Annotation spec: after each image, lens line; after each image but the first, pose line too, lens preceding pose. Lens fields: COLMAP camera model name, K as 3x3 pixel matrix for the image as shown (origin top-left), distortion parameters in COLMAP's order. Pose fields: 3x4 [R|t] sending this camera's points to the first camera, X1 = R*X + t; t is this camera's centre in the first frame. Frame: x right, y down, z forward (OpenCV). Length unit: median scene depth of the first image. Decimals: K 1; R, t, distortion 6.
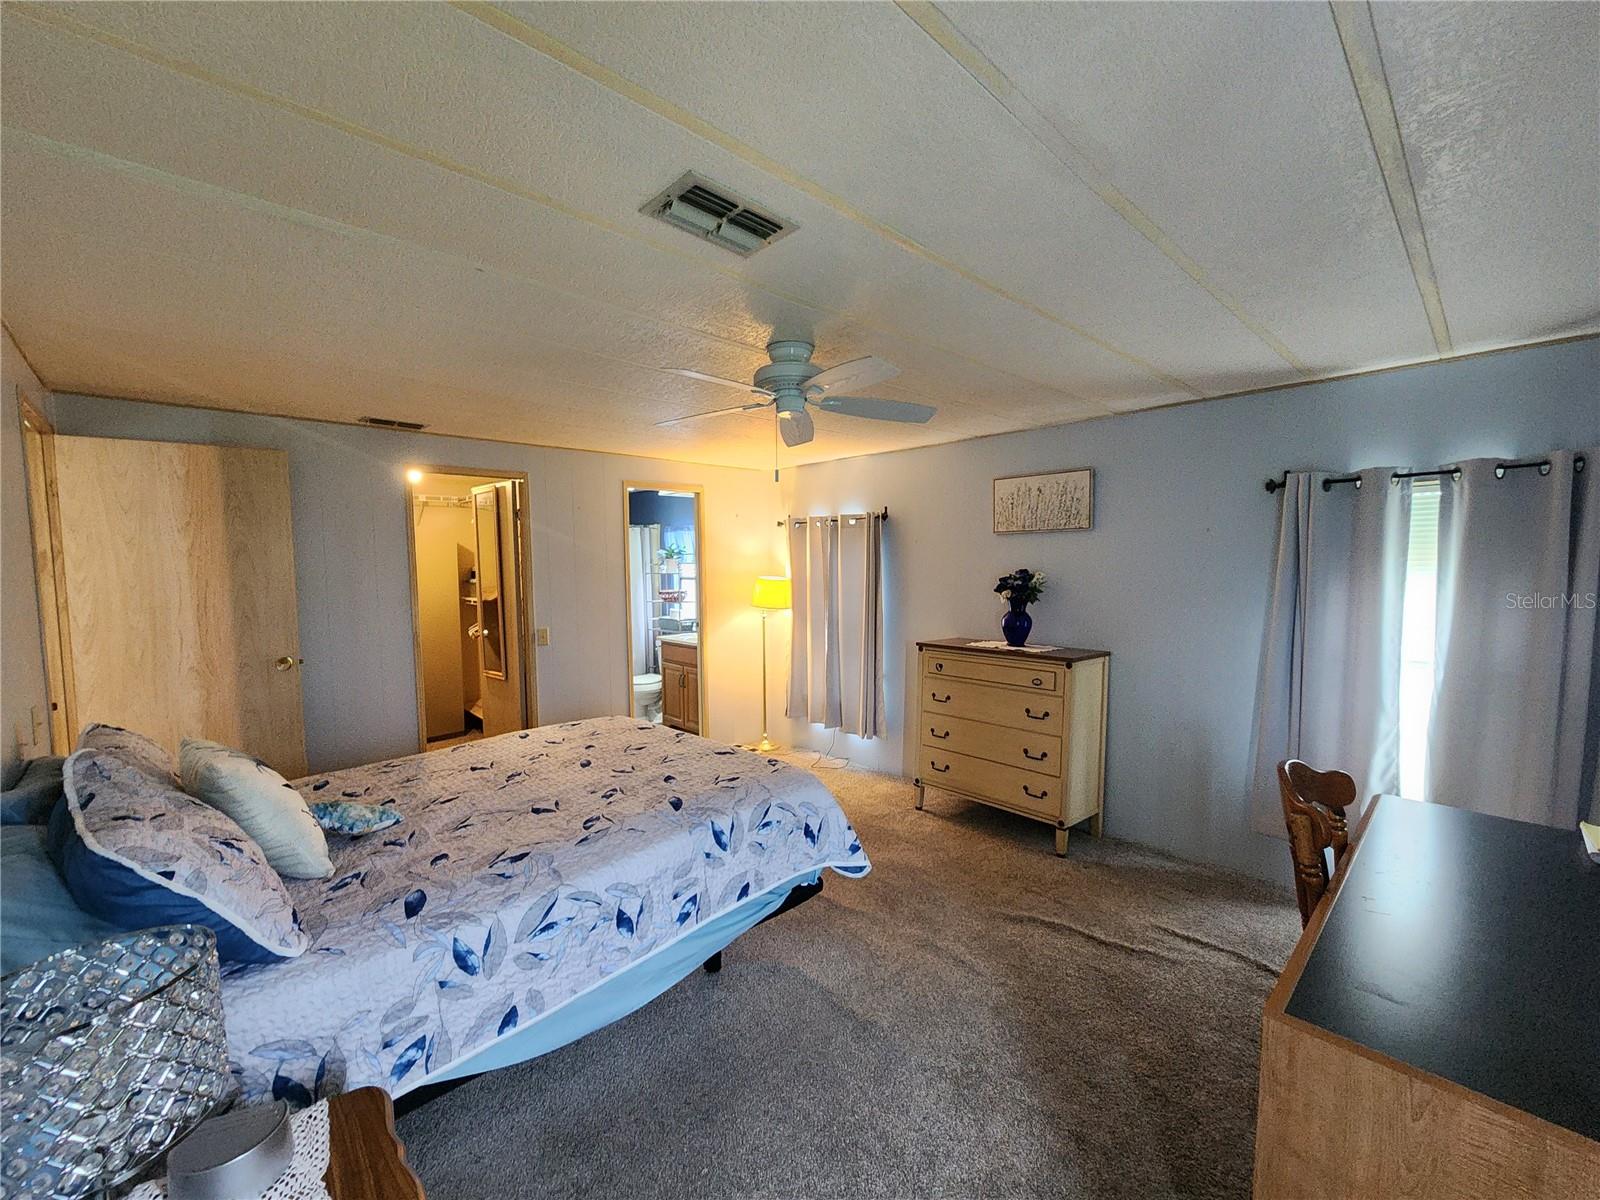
lens RADIAL K [[656.5, 0, 788.9], [0, 656.5, 604.8], [0, 0, 1]] dist [0.007262, -0.001451]
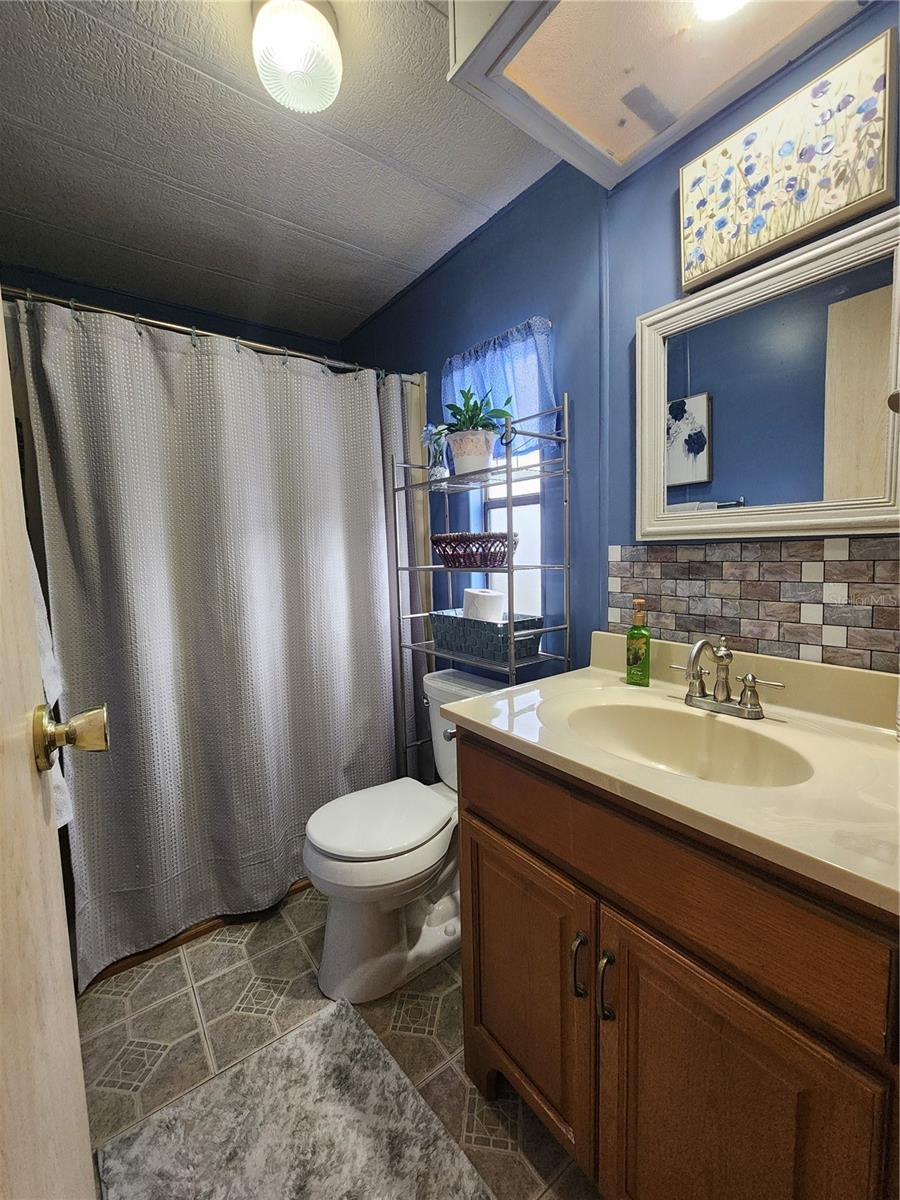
lens RADIAL K [[492.4, 0, 448.9], [0, 492.4, 594.2], [0, 0, 1]] dist [0.007262, -0.001451]
pose [[0.995040, -0.001107, -0.099473, -0.170359], [0.003617, 0.999679, 0.025061, 0.003285], [0.099413, -0.025296, 0.994725, 0.780844]]
